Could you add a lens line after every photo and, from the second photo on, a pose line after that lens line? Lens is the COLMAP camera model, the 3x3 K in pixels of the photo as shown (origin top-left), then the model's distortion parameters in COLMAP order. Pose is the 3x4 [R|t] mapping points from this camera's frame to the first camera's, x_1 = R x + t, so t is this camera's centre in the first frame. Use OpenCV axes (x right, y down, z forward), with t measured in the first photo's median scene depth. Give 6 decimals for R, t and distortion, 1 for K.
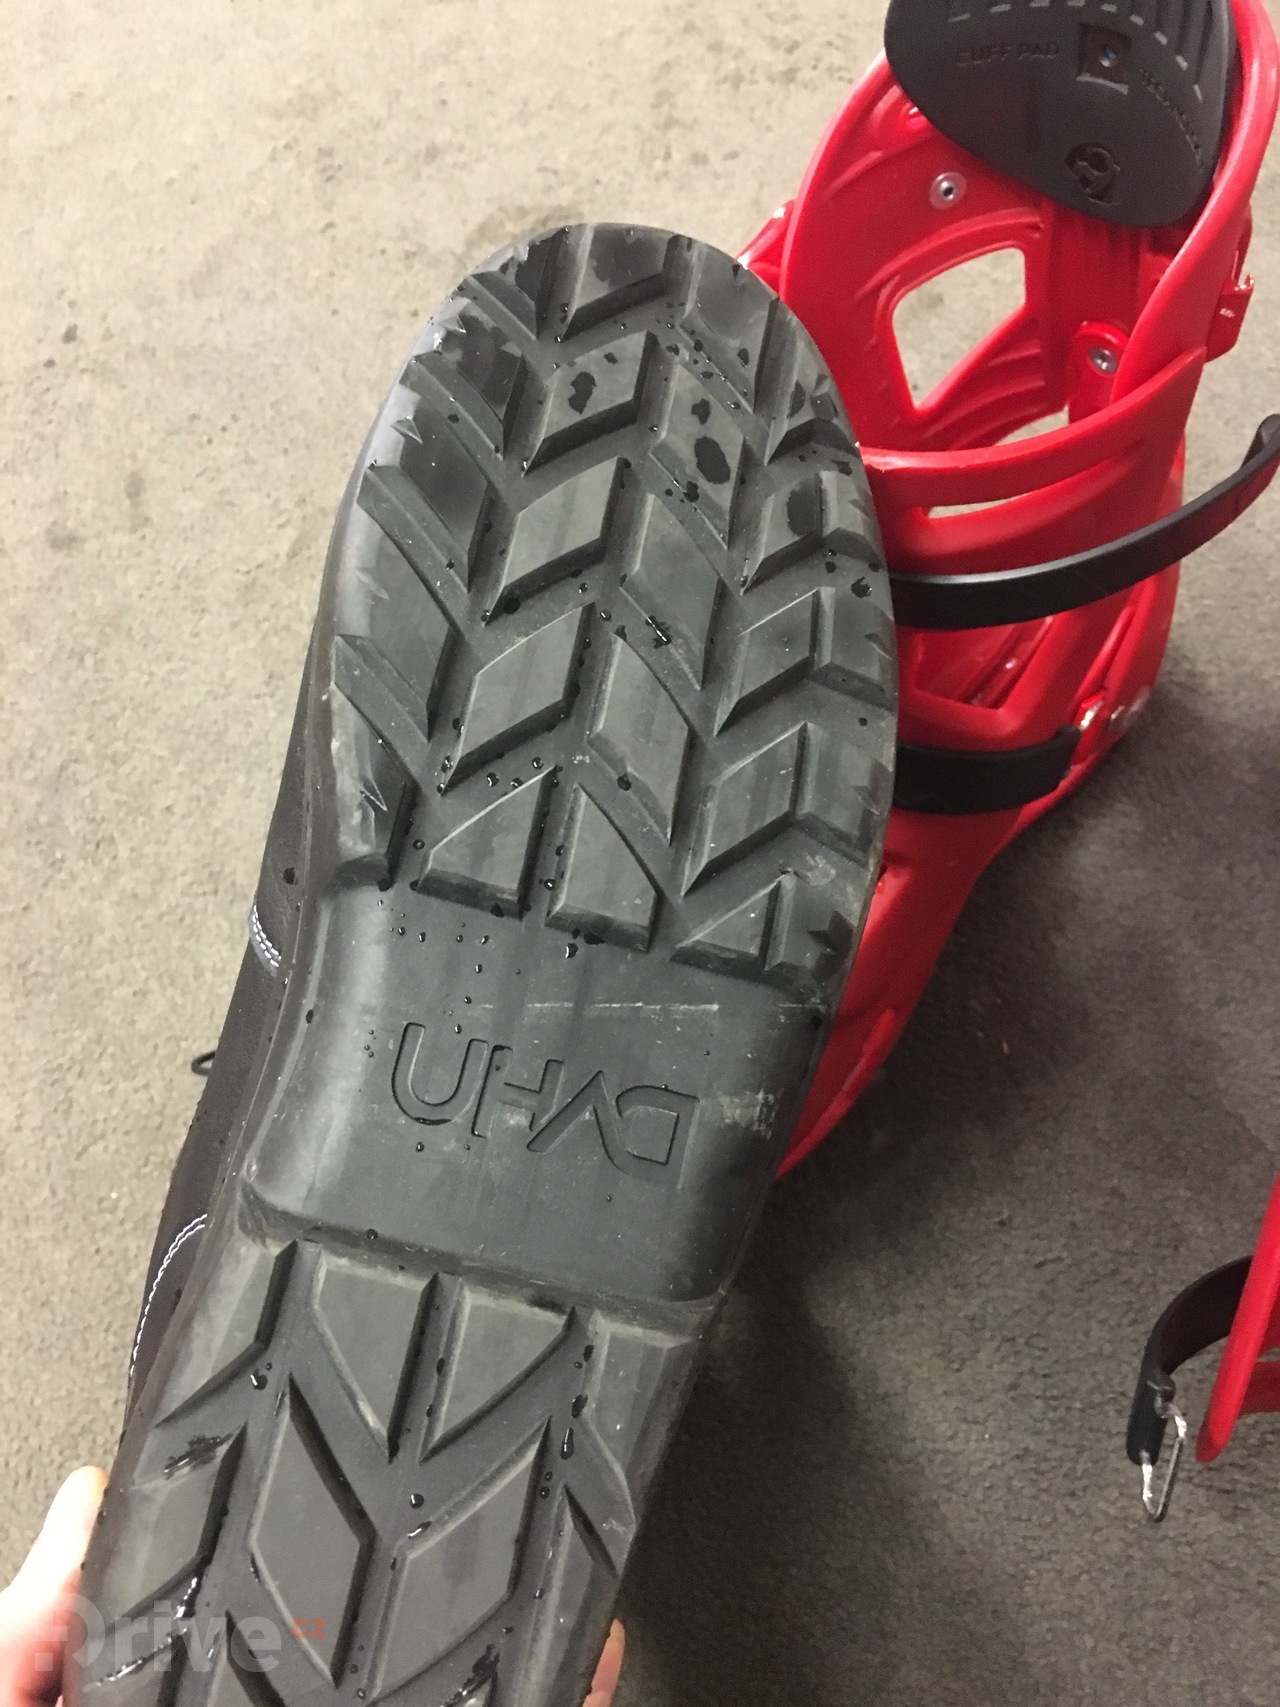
lens RADIAL K [[1441.7, 0, 635.5], [0, 1441.7, 856.8], [0, 0, 1]] dist [0.025230, -0.064025]
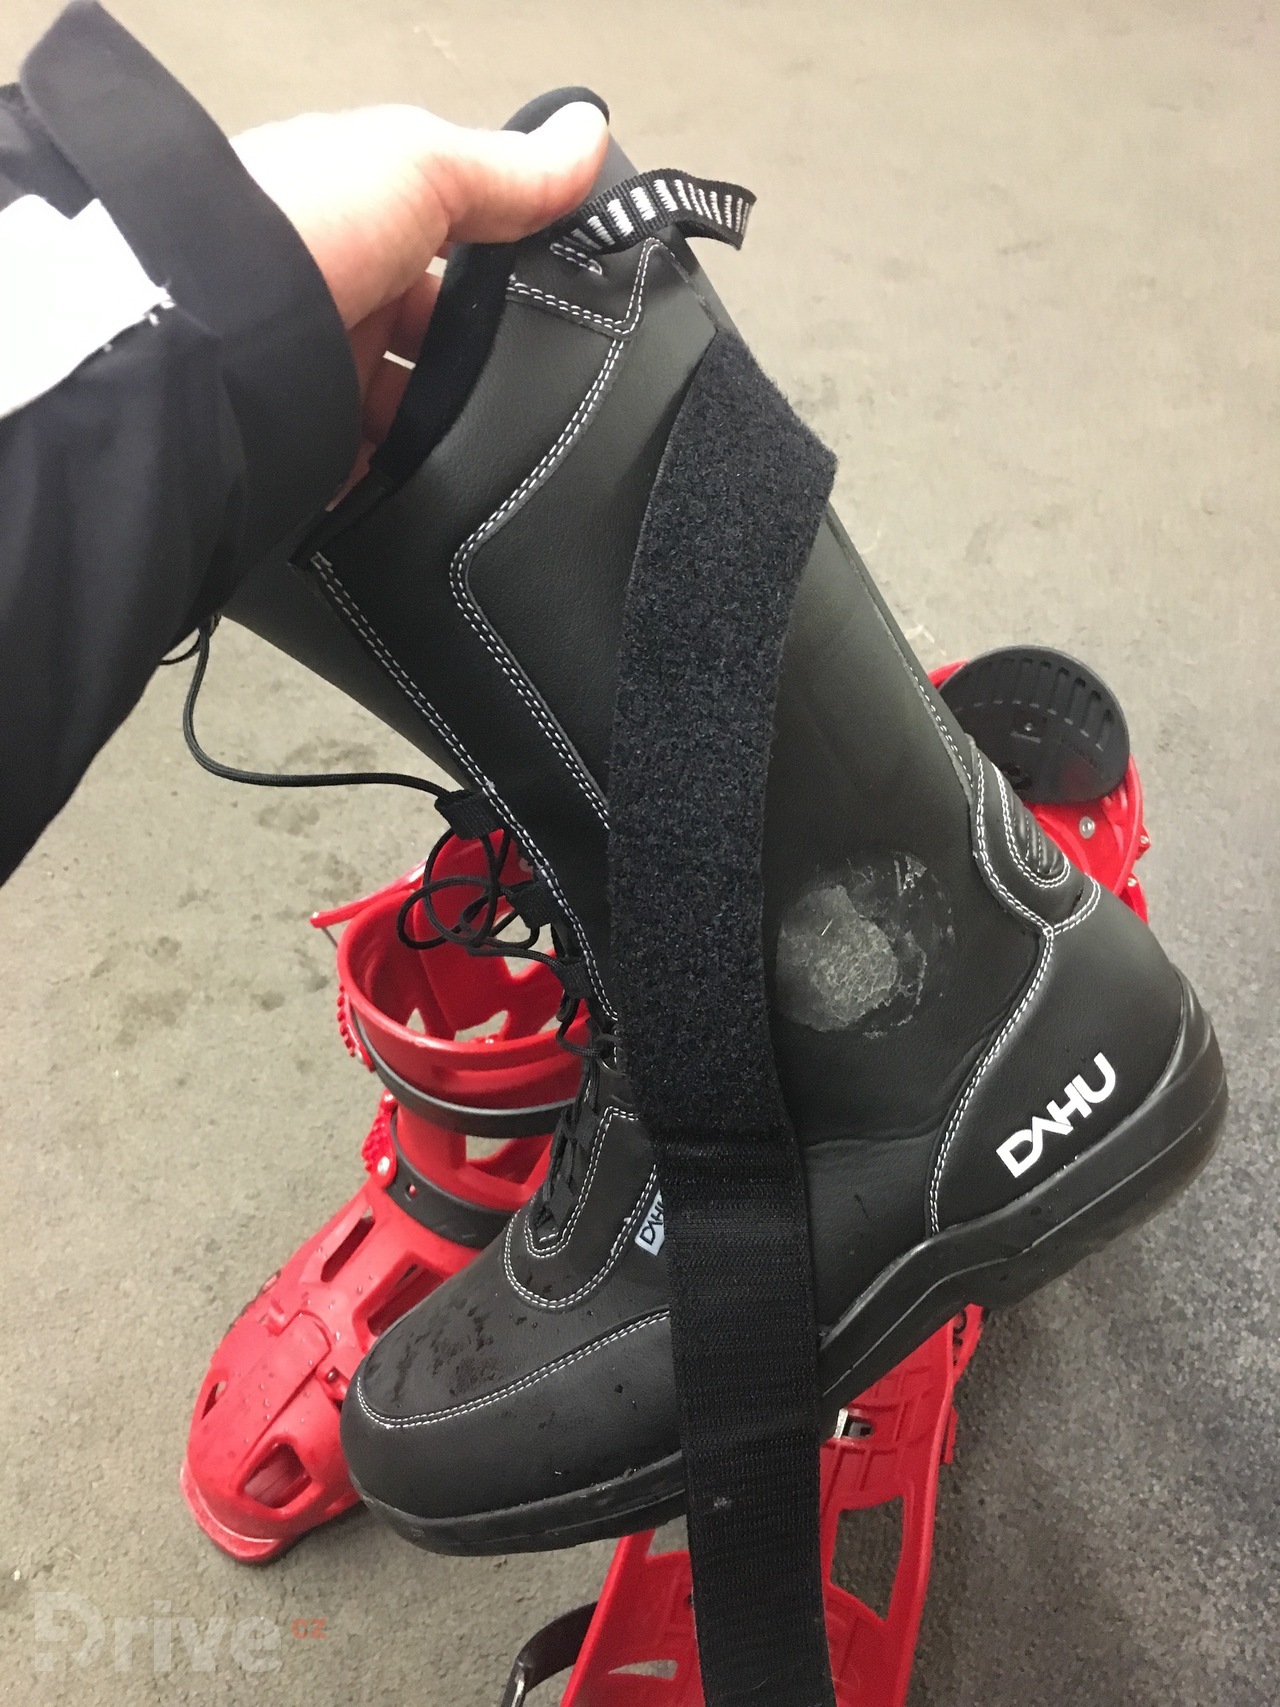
lens RADIAL K [[1441.7, 0, 652.2], [0, 1441.7, 853.0], [0, 0, 1]] dist [0.025230, -0.064025]
pose [[0.980485, 0.165283, 0.106443, 0.102034], [-0.131531, 0.953927, -0.269671, -0.028428], [-0.146111, 0.250408, 0.957051, -0.360319]]
